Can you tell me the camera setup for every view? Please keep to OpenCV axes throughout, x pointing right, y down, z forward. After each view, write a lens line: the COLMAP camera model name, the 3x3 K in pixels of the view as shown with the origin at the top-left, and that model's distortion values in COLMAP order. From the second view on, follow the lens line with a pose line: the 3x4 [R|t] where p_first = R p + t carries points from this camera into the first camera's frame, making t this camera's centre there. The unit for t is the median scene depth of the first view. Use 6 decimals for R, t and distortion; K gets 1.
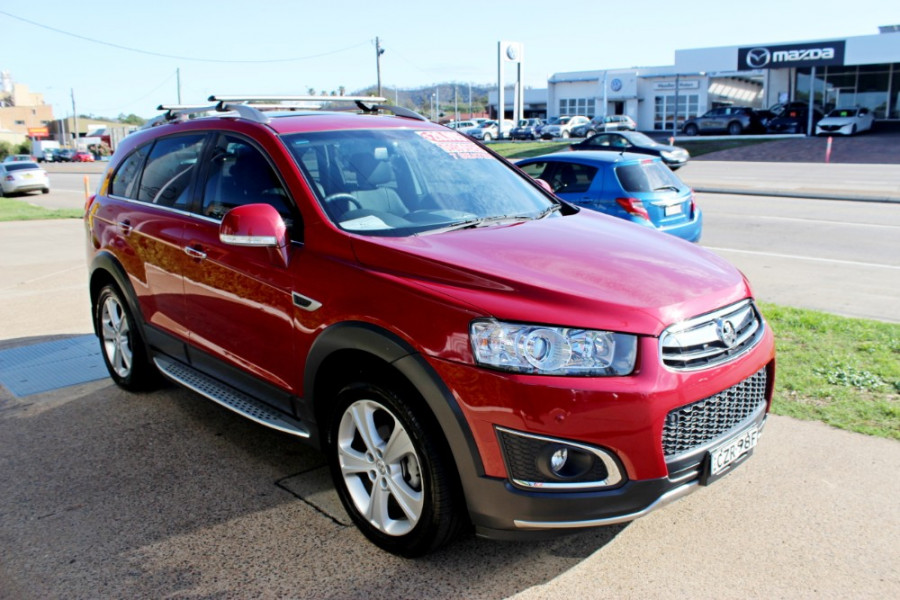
lens RADIAL K [[764.4, 0, 450.0], [0, 764.4, 300.0], [0, 0, 1]] dist [-0.156704, 0.141943]
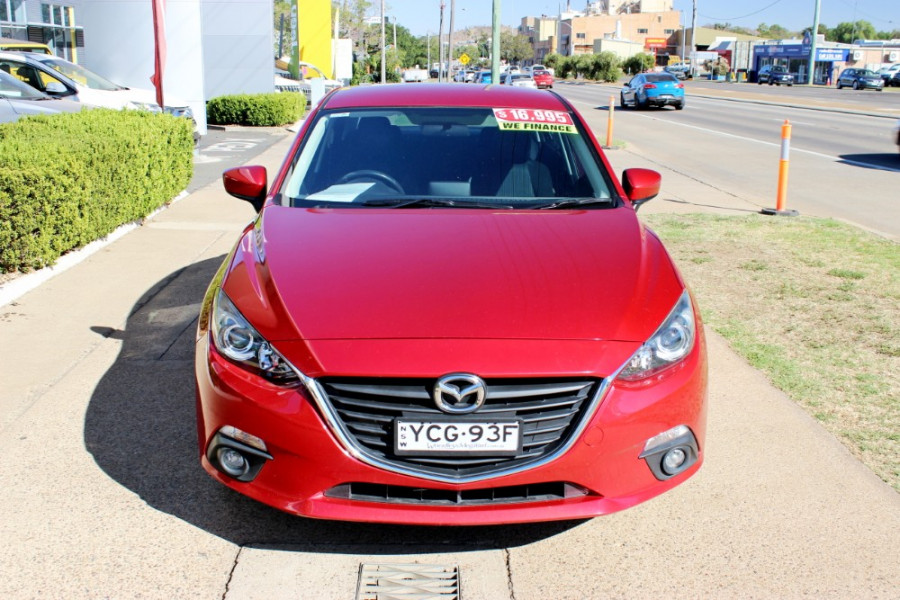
lens RADIAL K [[948.1, 0, 450.0], [0, 948.1, 300.0], [0, 0, 1]] dist [-0.098239, 0.079601]
pose [[0.753329, 0.181666, -0.632055, 0.031201], [-0.155198, 0.983053, 0.097573, -0.007403], [0.639069, 0.024589, 0.768756, 0.030307]]
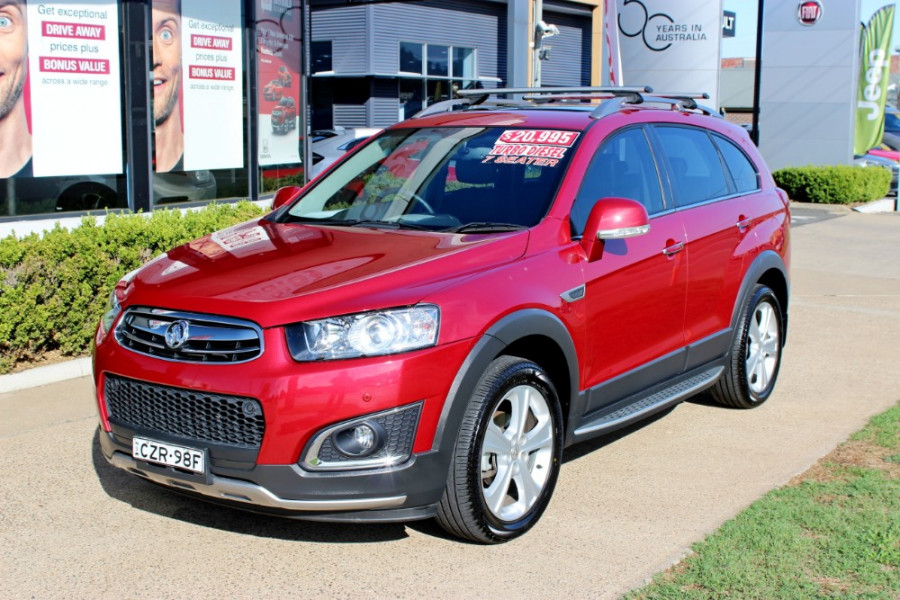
lens RADIAL K [[1157.4, 0, 450.0], [0, 1157.4, 300.0], [0, 0, 1]] dist [-0.031615, -0.001607]
pose [[0.218591, 0.162851, -0.962132, 0.103451], [-0.213115, 0.970142, 0.115788, -0.013902], [0.952260, 0.179735, 0.246770, 0.051076]]
